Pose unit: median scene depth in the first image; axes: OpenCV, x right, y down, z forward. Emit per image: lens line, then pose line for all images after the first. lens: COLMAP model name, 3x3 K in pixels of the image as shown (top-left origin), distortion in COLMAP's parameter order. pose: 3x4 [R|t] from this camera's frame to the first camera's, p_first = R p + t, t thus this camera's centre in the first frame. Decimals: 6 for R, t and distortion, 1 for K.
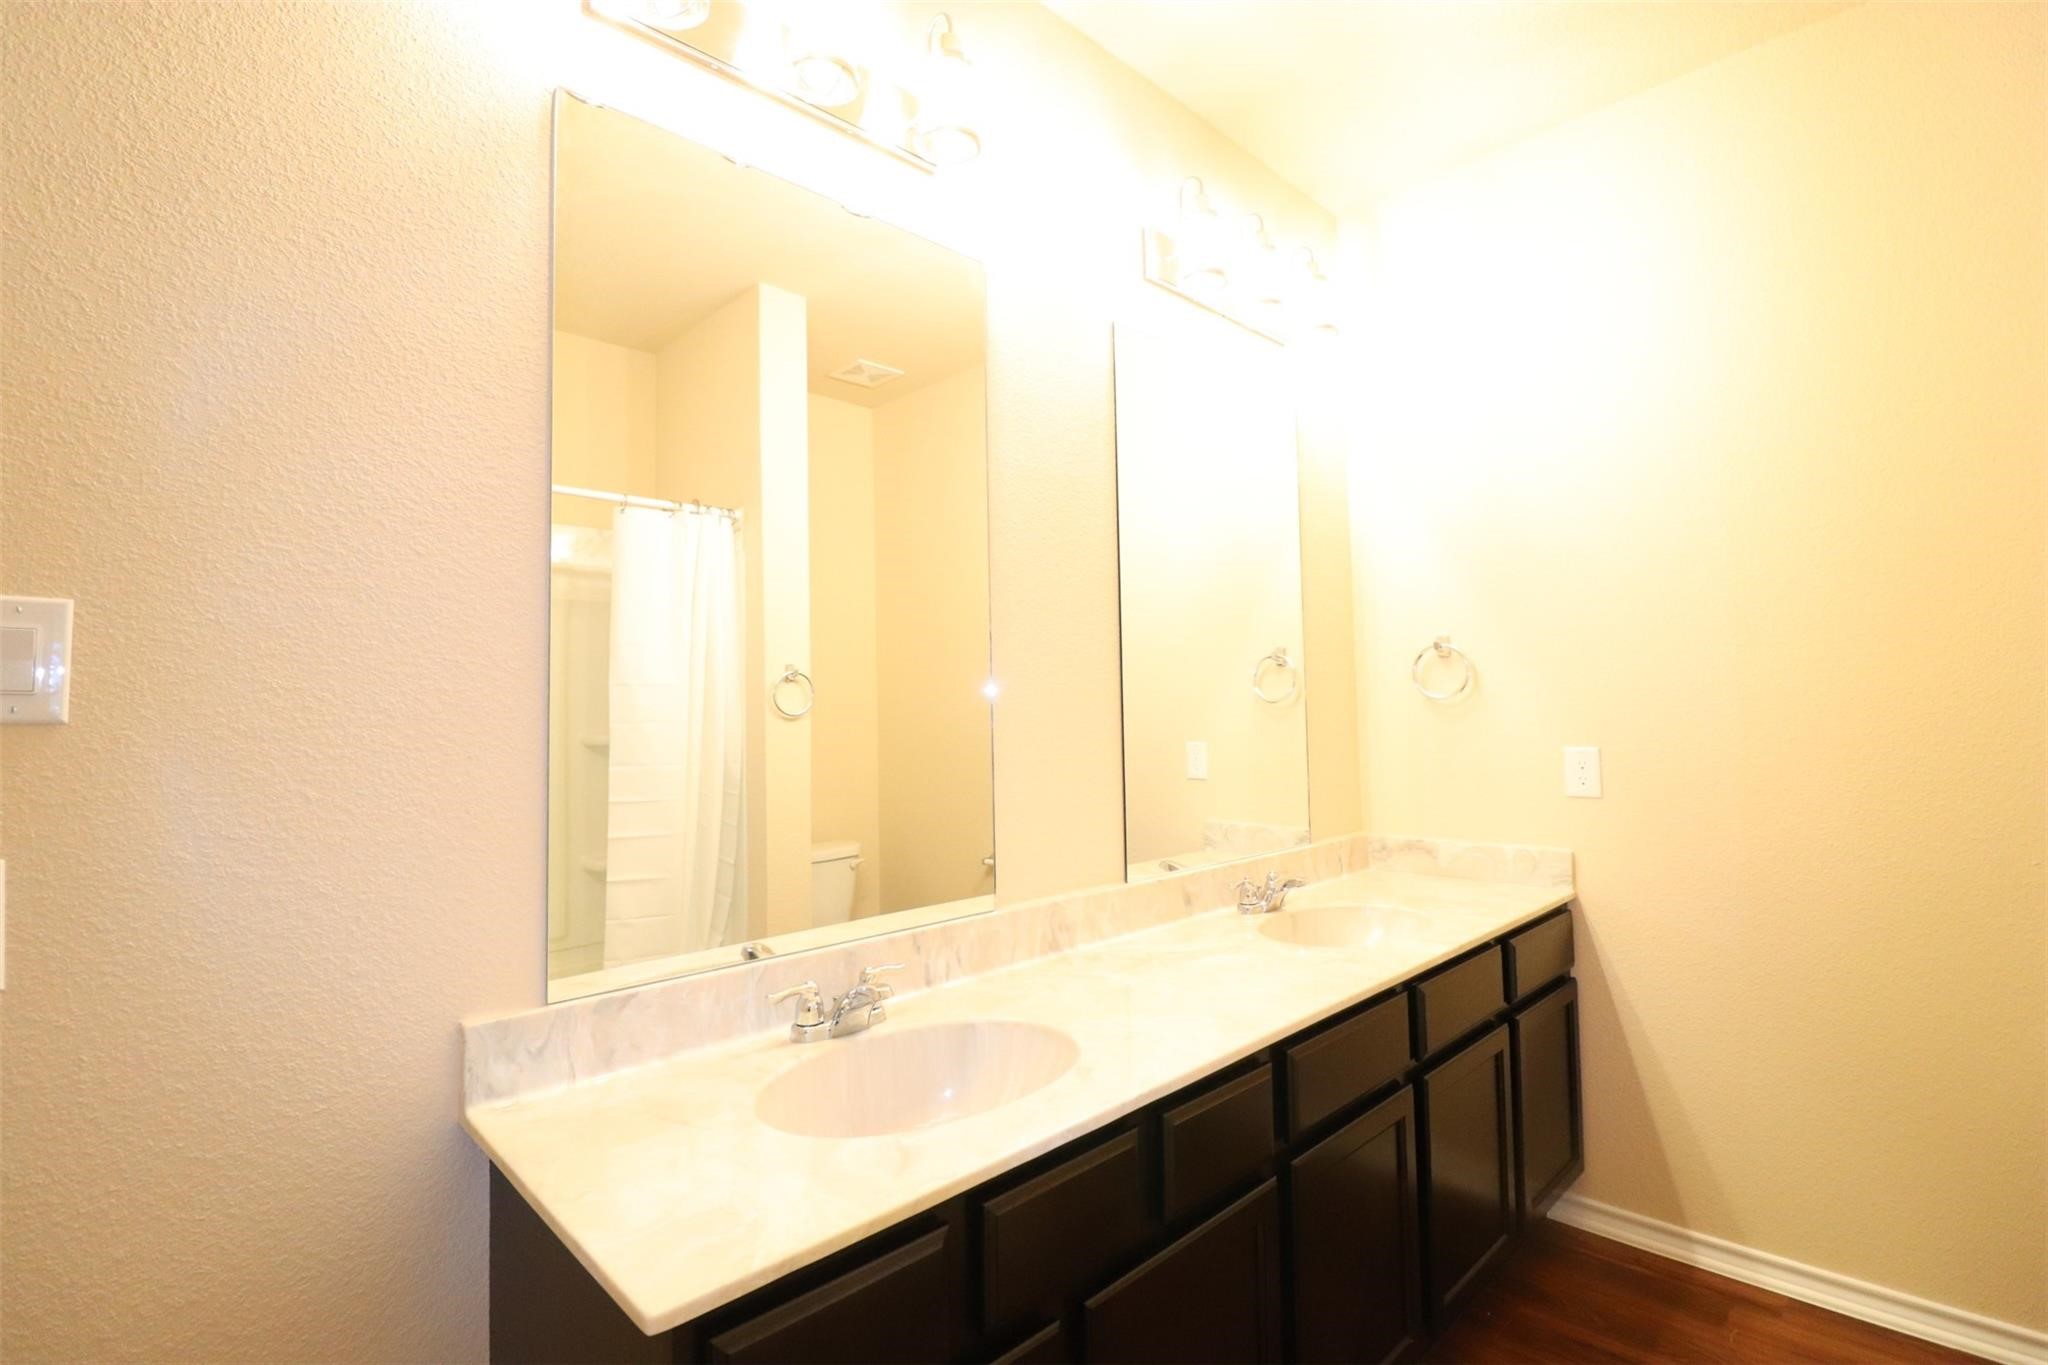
lens RADIAL K [[955.1, 0, 1017.1], [0, 955.1, 671.0], [0, 0, 1]] dist [-0.006560, -0.008894]
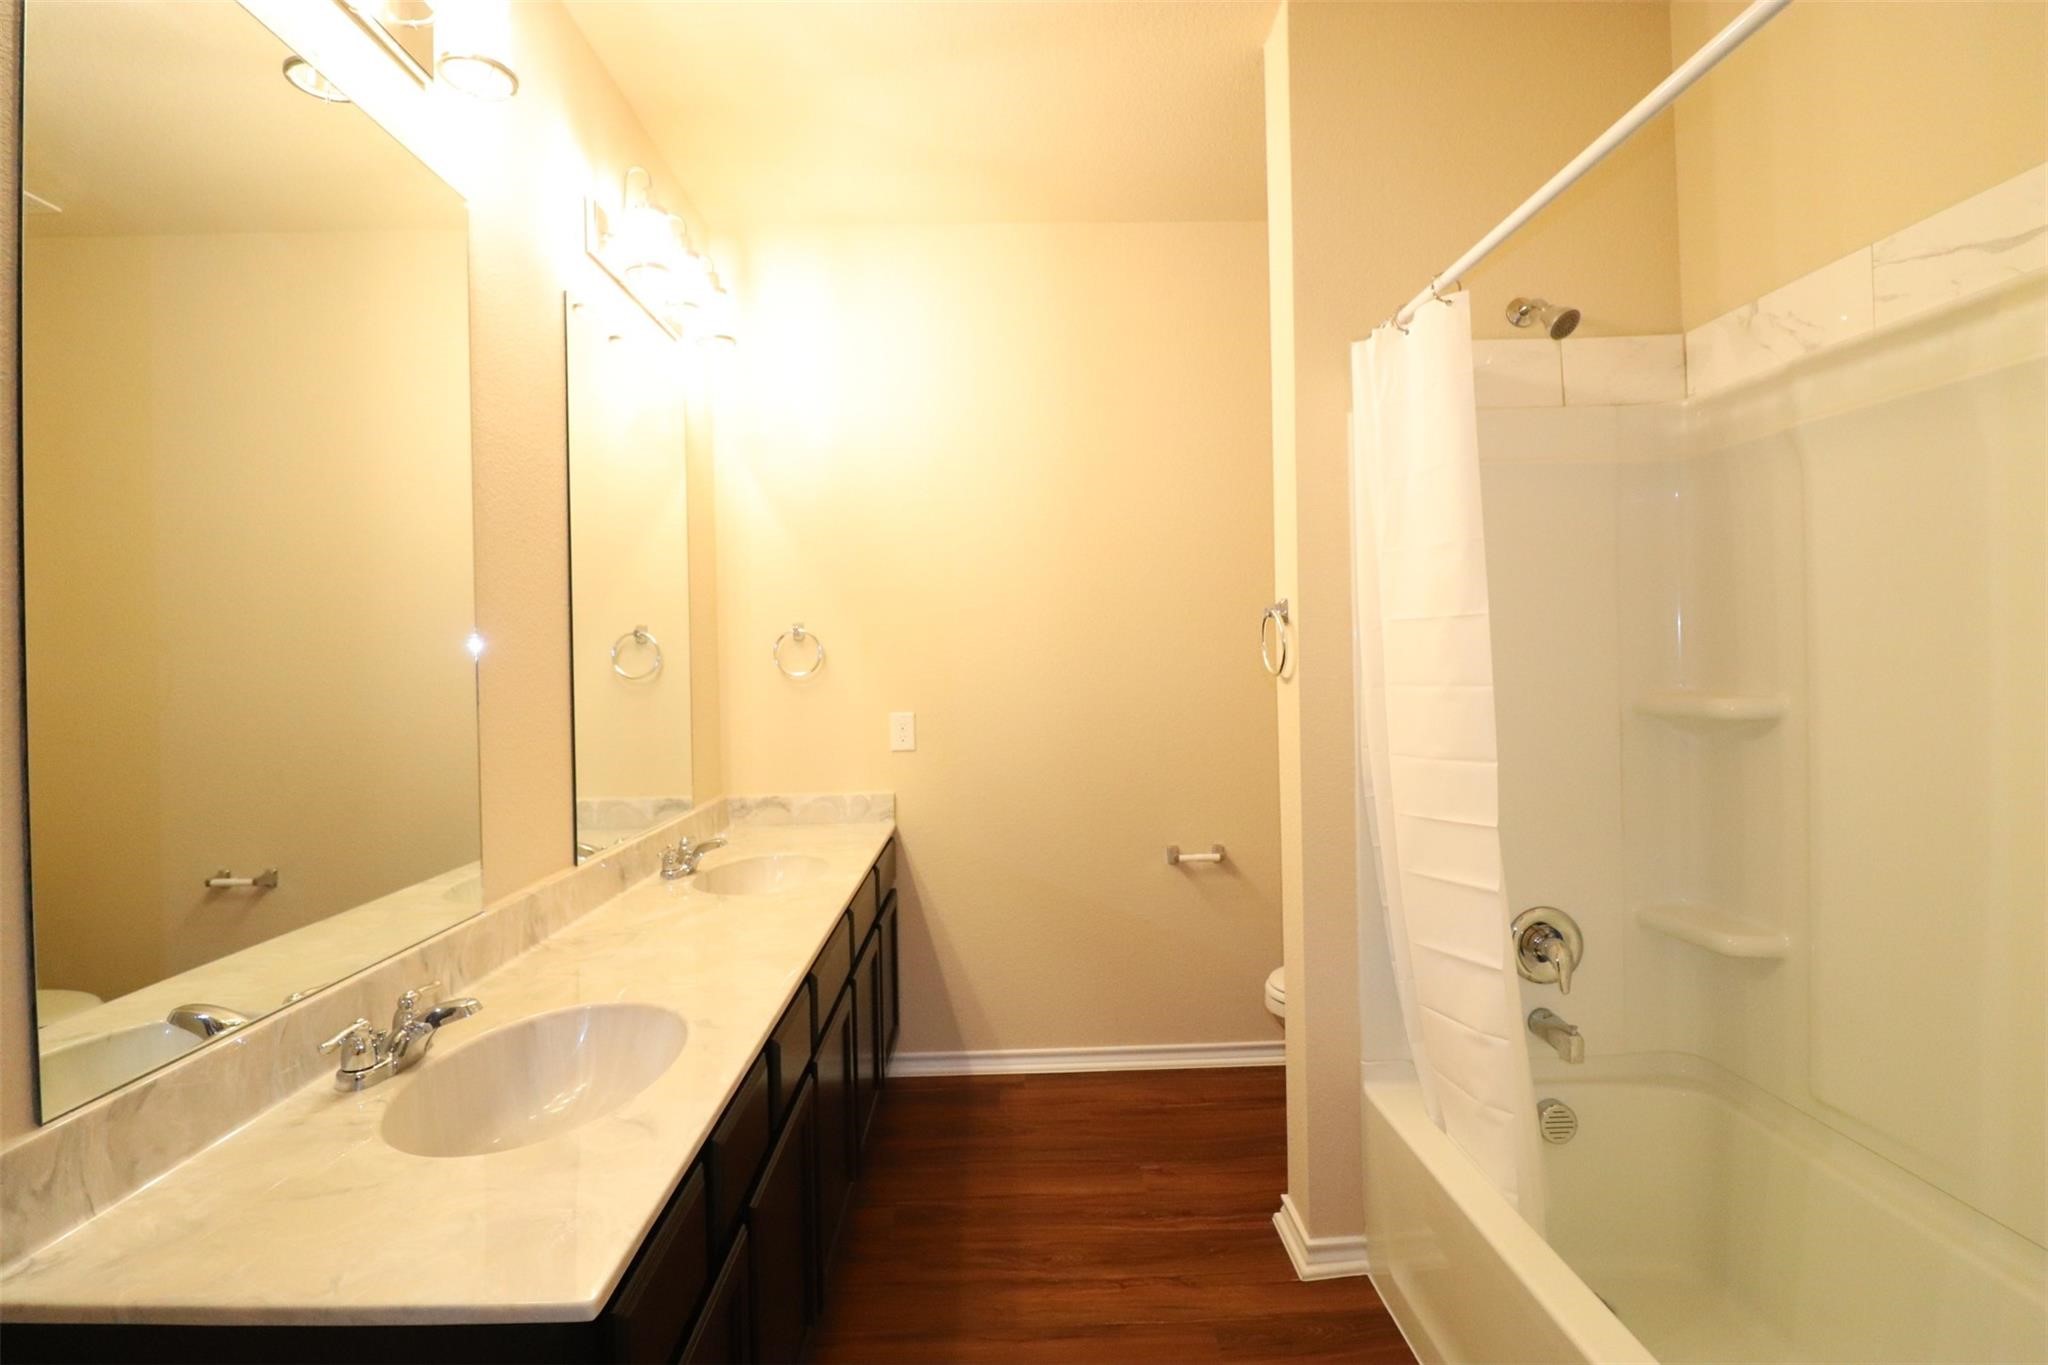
lens RADIAL K [[955.1, 0, 1025.2], [0, 955.1, 677.7], [0, 0, 1]] dist [-0.006560, -0.008894]
pose [[0.679318, -0.009530, 0.733782, -0.313237], [-0.023498, 0.999120, 0.034731, -0.021822], [-0.733468, -0.040836, 0.678497, -0.013854]]
